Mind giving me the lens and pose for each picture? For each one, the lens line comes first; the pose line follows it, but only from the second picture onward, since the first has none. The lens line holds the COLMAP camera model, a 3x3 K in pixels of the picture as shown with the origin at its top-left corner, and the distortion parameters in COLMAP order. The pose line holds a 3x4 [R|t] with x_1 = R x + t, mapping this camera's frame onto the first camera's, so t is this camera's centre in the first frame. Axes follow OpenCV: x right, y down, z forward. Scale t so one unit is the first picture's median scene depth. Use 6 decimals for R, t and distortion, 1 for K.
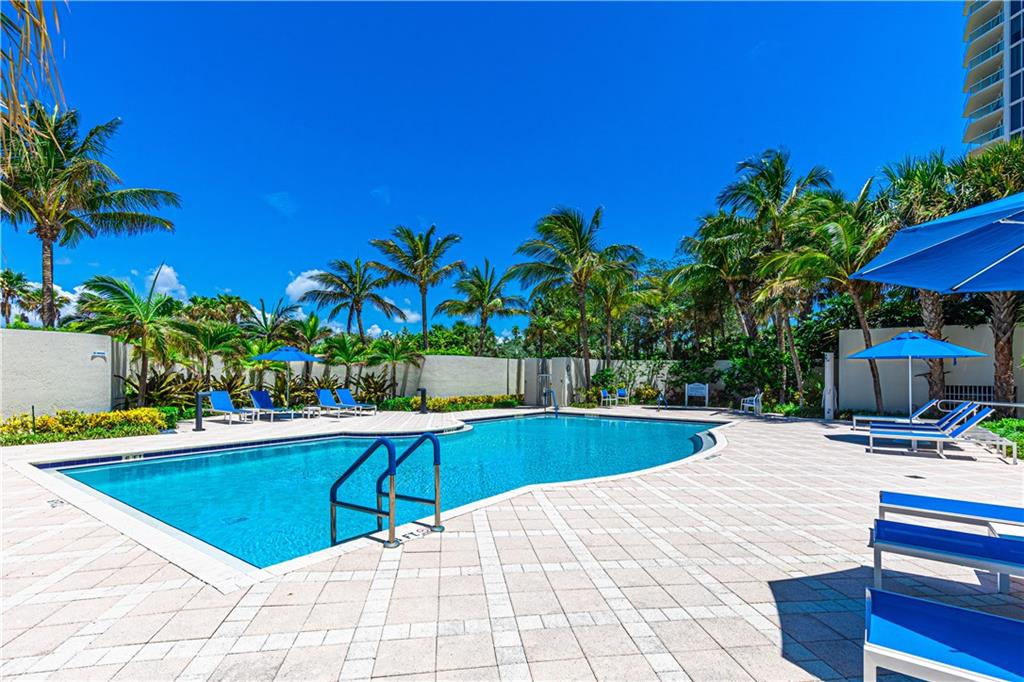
lens RADIAL K [[469.5, 0, 514.1], [0, 469.5, 348.0], [0, 0, 1]] dist [0.002503, 0.000094]
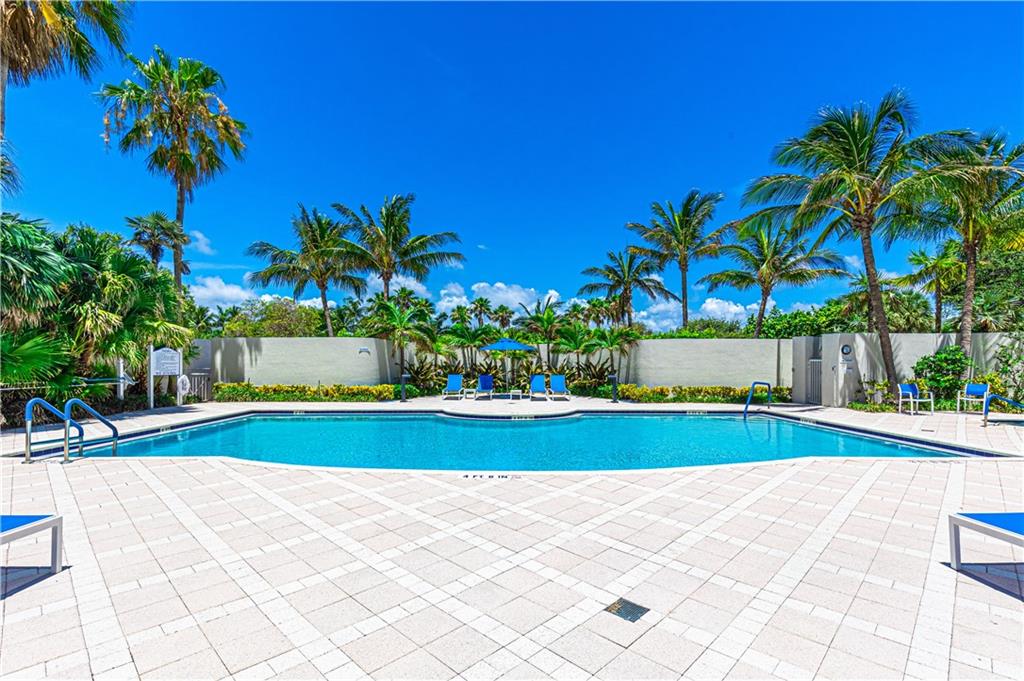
lens RADIAL K [[469.5, 0, 511.0], [0, 469.5, 345.1], [0, 0, 1]] dist [0.002503, 0.000094]
pose [[0.602416, -0.035329, -0.797400, 0.390617], [0.052073, 0.998631, -0.004905, 0.016655], [0.796482, -0.038568, 0.603431, 0.241764]]
